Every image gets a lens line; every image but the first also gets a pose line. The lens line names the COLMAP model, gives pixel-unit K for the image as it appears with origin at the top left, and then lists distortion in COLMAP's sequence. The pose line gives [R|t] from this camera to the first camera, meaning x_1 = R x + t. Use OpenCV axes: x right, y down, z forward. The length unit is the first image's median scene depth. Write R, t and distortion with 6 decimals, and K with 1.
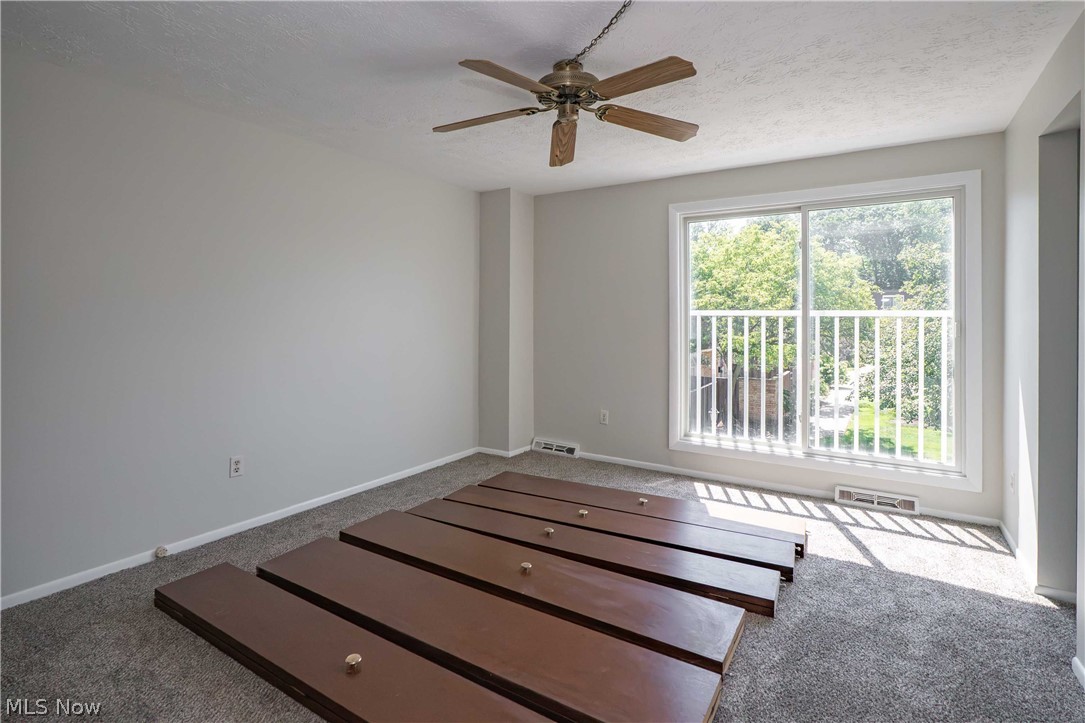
lens RADIAL K [[531.5, 0, 542.5], [0, 531.5, 361.5], [0, 0, 1]] dist [-0.036967, 0.009237]
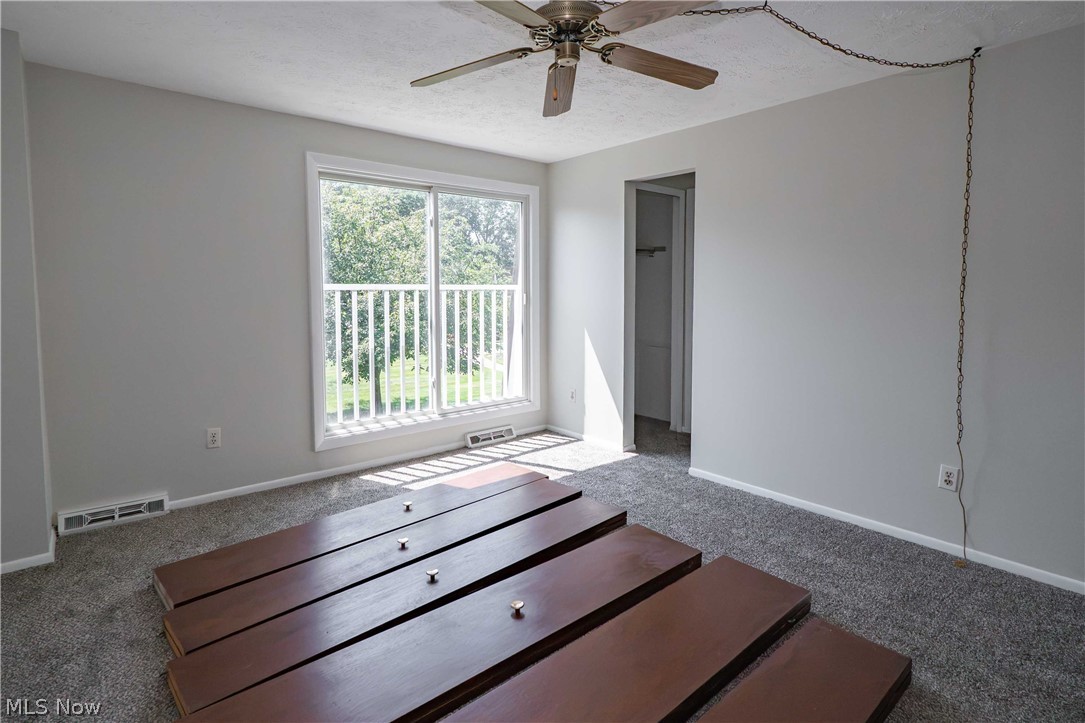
lens RADIAL K [[531.5, 0, 542.5], [0, 531.5, 361.5], [0, 0, 1]] dist [-0.036967, 0.009237]
pose [[0.279698, -0.132590, 0.950889, -0.496258], [0.077322, 0.990312, 0.115343, -0.048989], [-0.956969, 0.041263, 0.287240, 0.481555]]
